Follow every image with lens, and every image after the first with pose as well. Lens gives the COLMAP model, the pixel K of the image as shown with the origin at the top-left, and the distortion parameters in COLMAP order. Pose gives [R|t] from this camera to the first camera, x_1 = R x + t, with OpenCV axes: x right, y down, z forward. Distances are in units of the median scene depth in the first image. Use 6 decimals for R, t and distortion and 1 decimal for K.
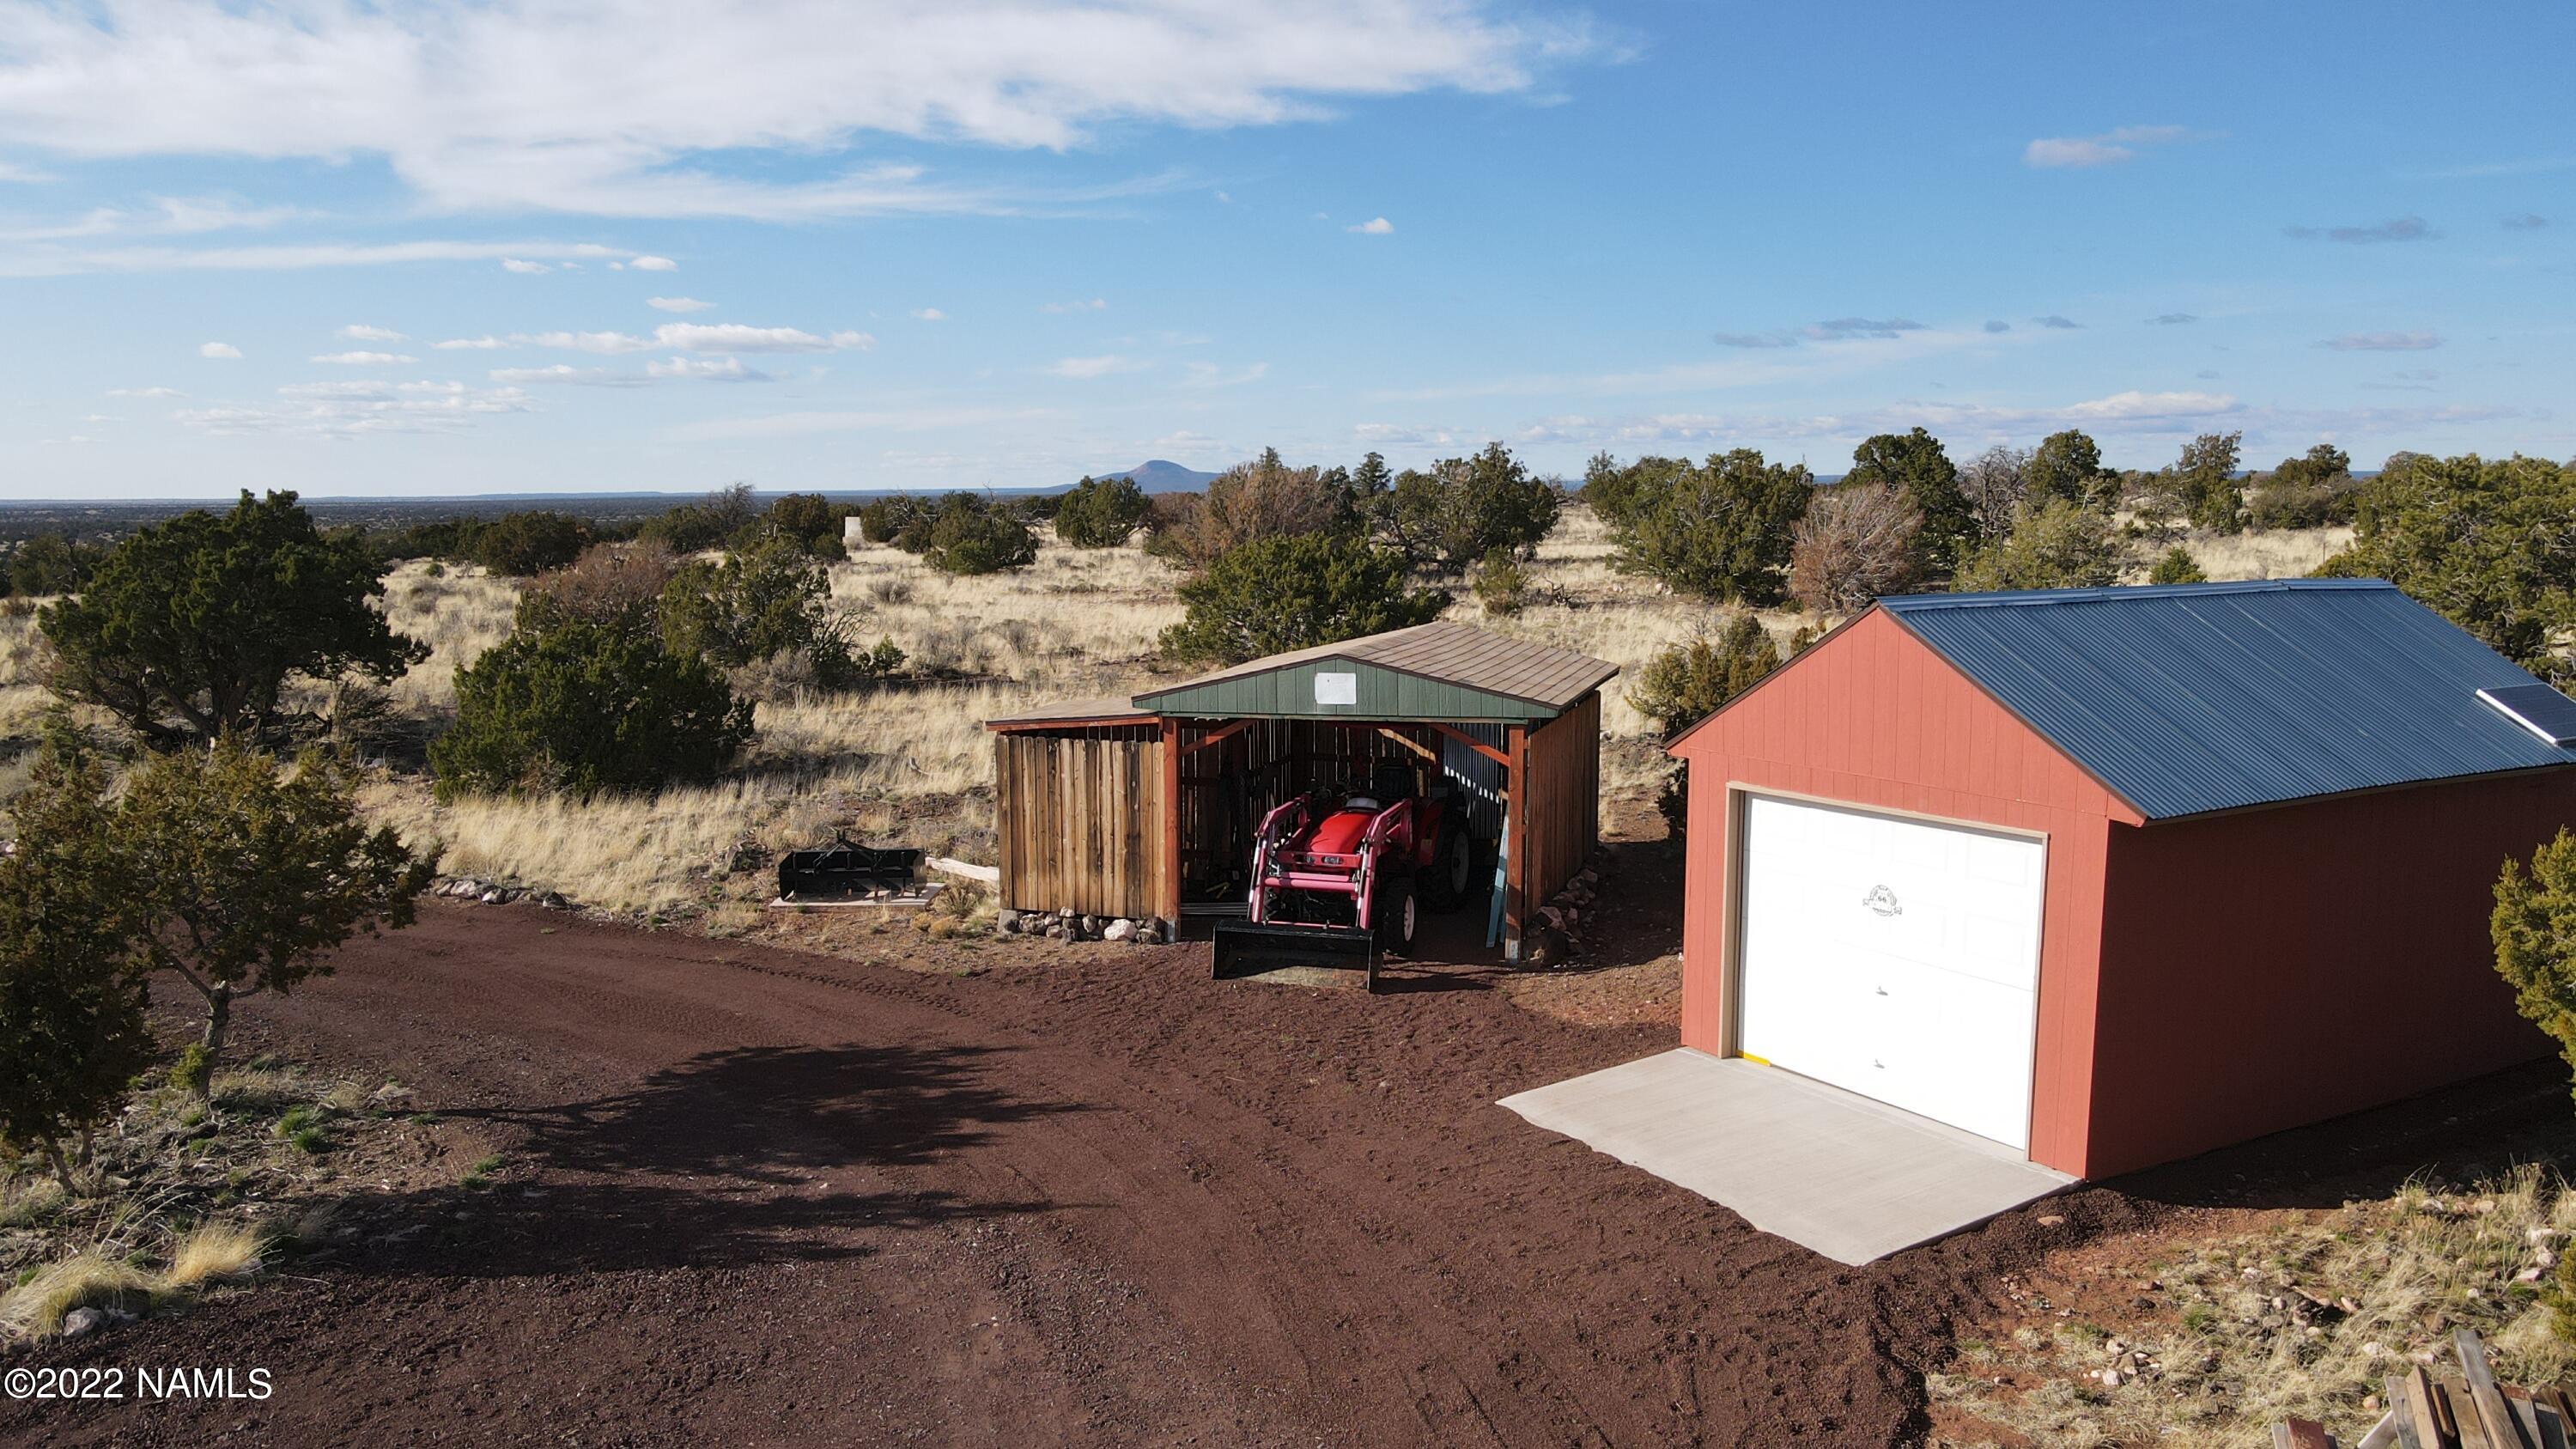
lens RADIAL K [[1908.1, 0, 1285.2], [0, 1908.1, 739.2], [0, 0, 1]] dist [-0.001707, 0.028876]
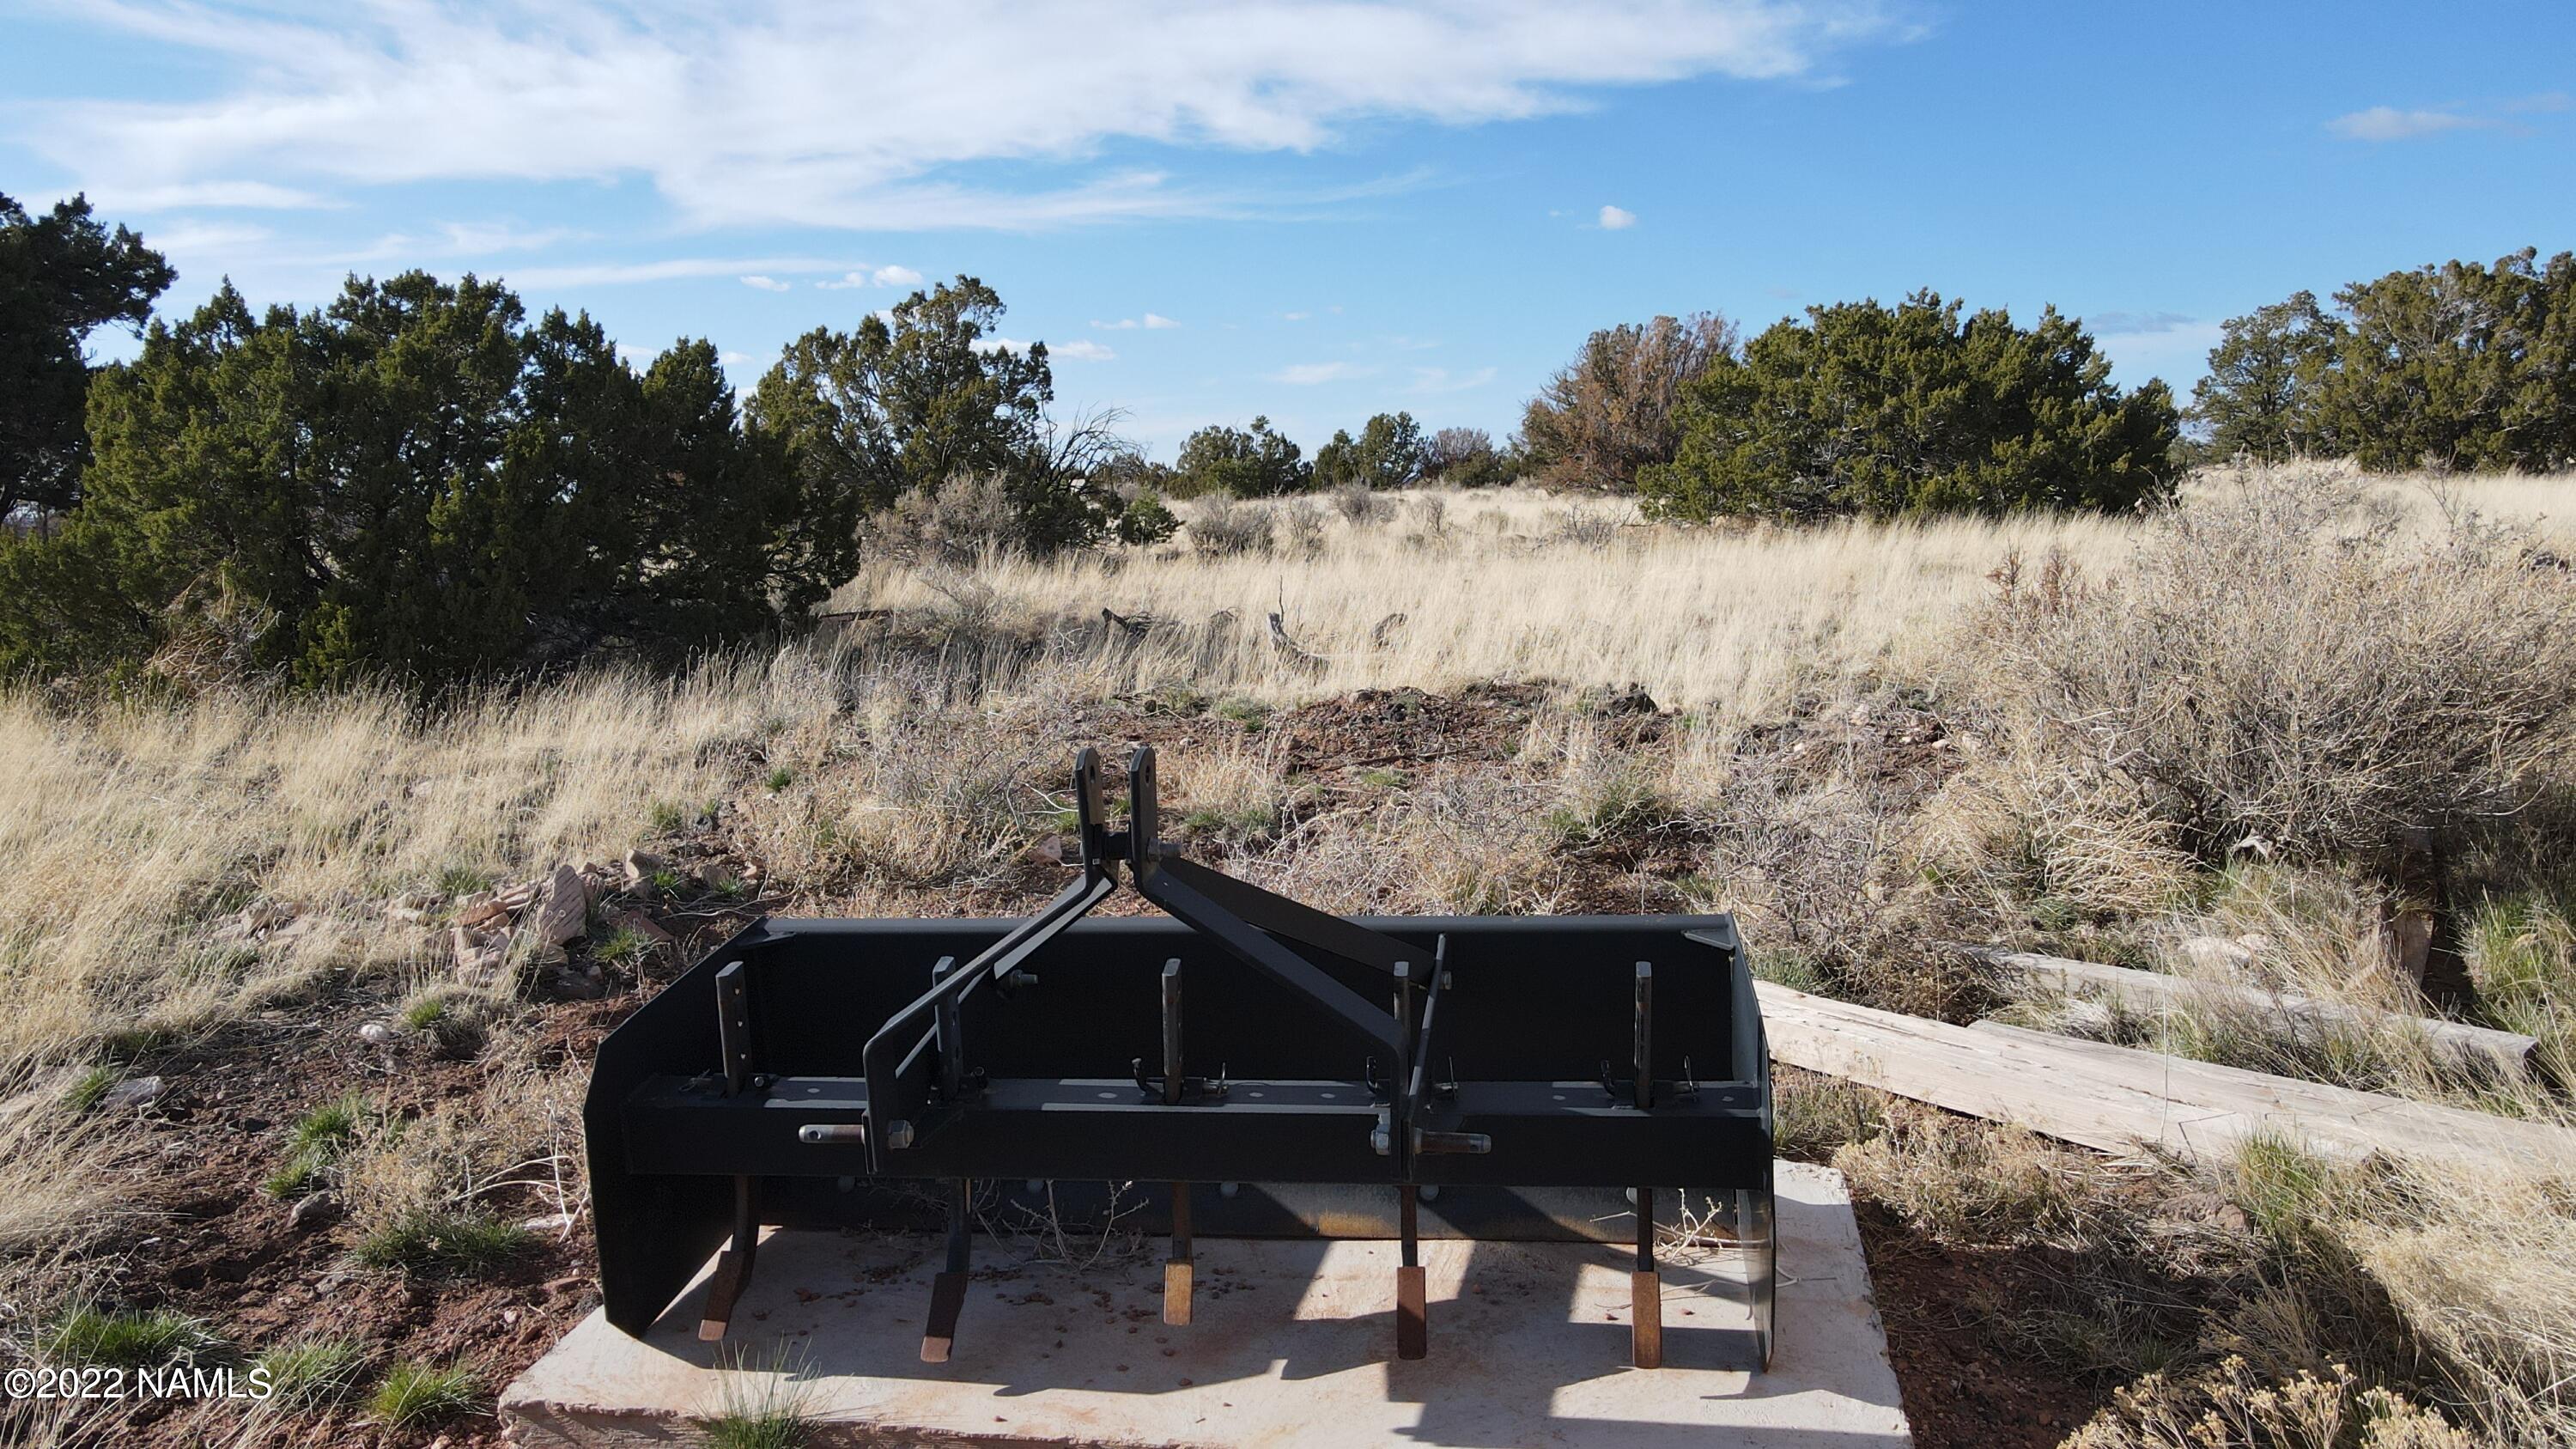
lens RADIAL K [[1908.1, 0, 1285.2], [0, 1908.1, 739.2], [0, 0, 1]] dist [-0.001707, 0.028876]
pose [[0.993680, 0.007097, -0.112029, -0.225682], [-0.007712, 0.999957, -0.005058, 0.050838], [0.111988, 0.005890, 0.993692, 0.956530]]
